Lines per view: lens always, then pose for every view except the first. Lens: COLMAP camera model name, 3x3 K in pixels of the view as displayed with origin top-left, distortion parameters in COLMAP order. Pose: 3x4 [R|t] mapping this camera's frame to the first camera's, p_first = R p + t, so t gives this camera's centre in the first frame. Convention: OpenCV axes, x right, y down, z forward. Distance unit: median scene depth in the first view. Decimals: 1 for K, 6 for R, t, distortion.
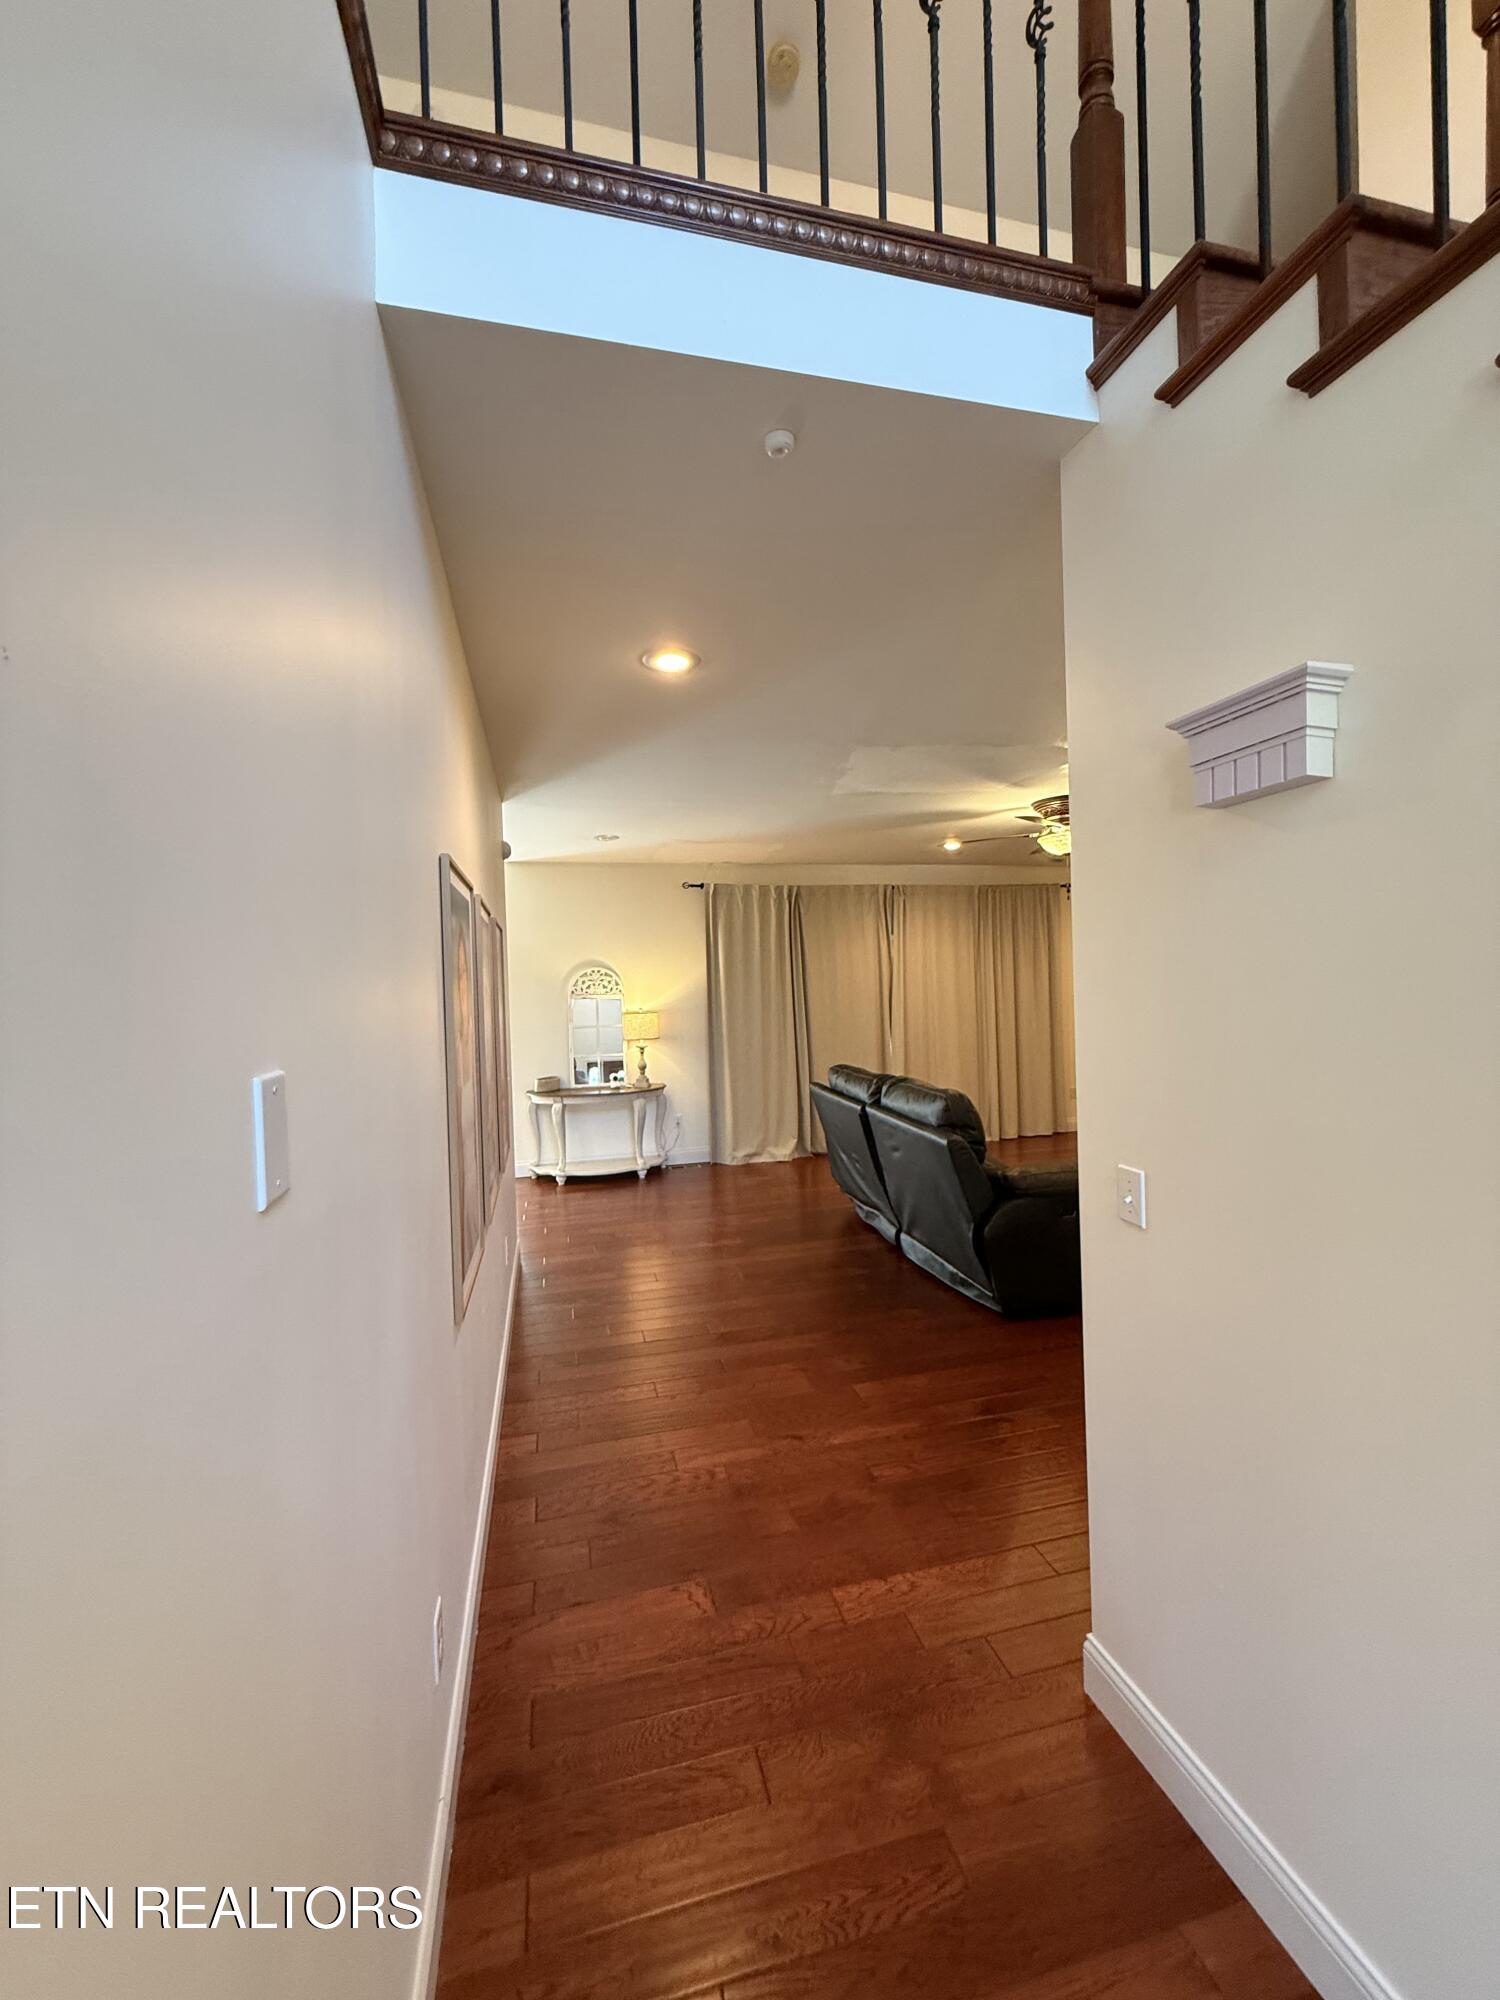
lens RADIAL K [[795.0, 0, 750.4], [0, 795.0, 997.6], [0, 0, 1]] dist [-0.001384, 0.000245]
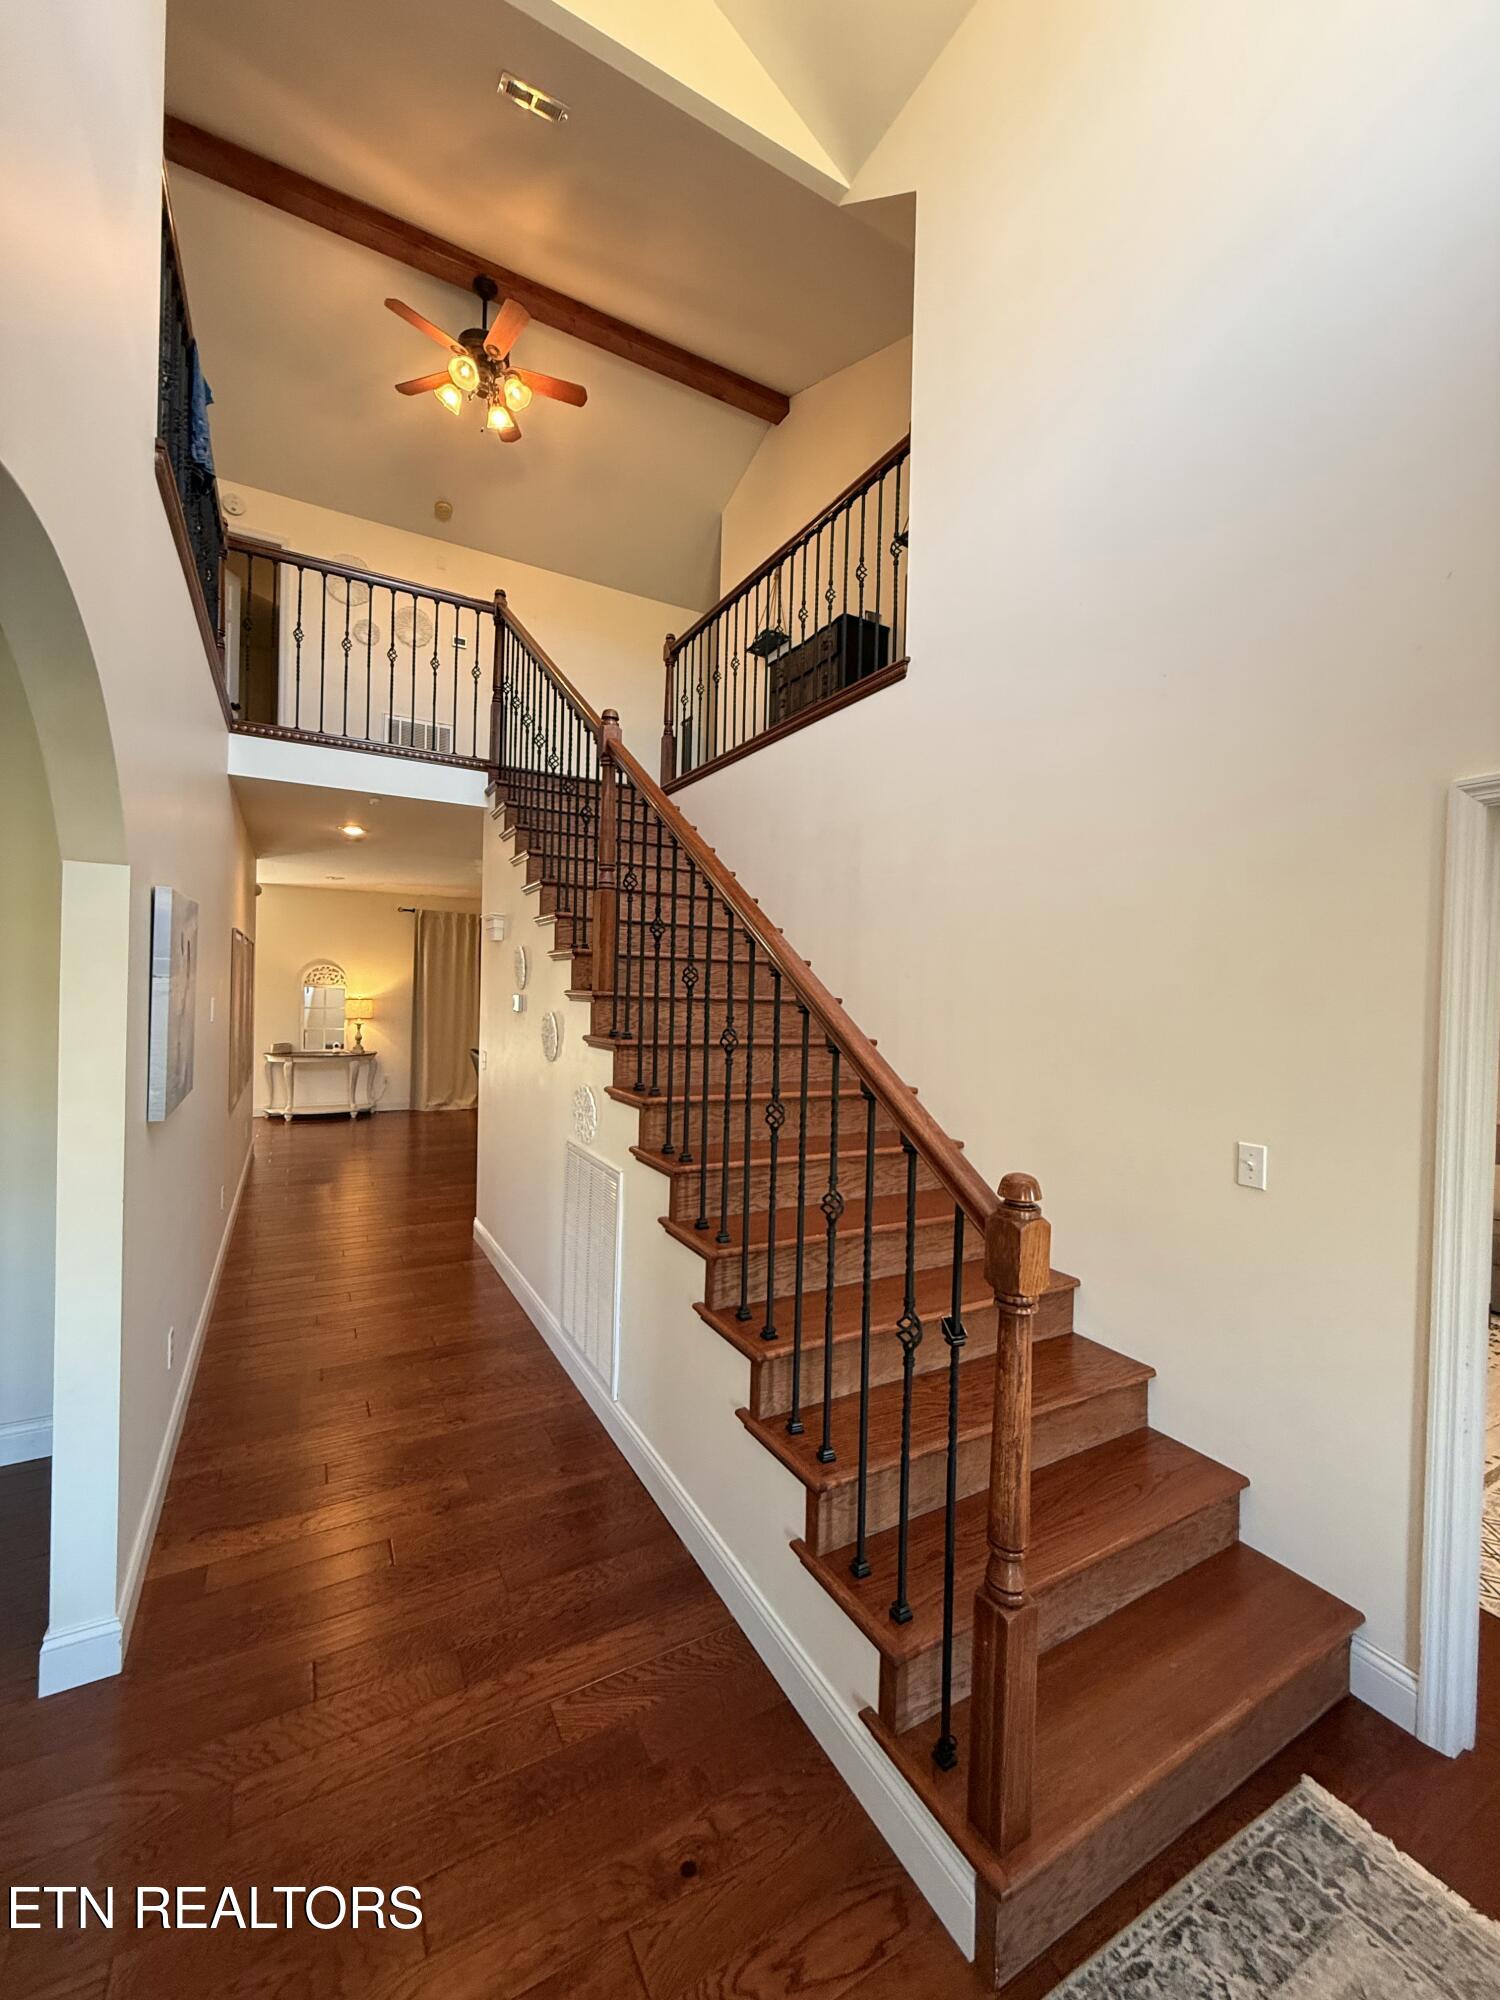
lens RADIAL K [[795.0, 0, 750.4], [0, 795.0, 997.6], [0, 0, 1]] dist [-0.001384, 0.000245]
pose [[0.962121, 0.049546, 0.268084, 0.149331], [-0.048706, 0.998765, -0.009785, -0.003685], [-0.268238, -0.003643, 0.963346, -0.528859]]
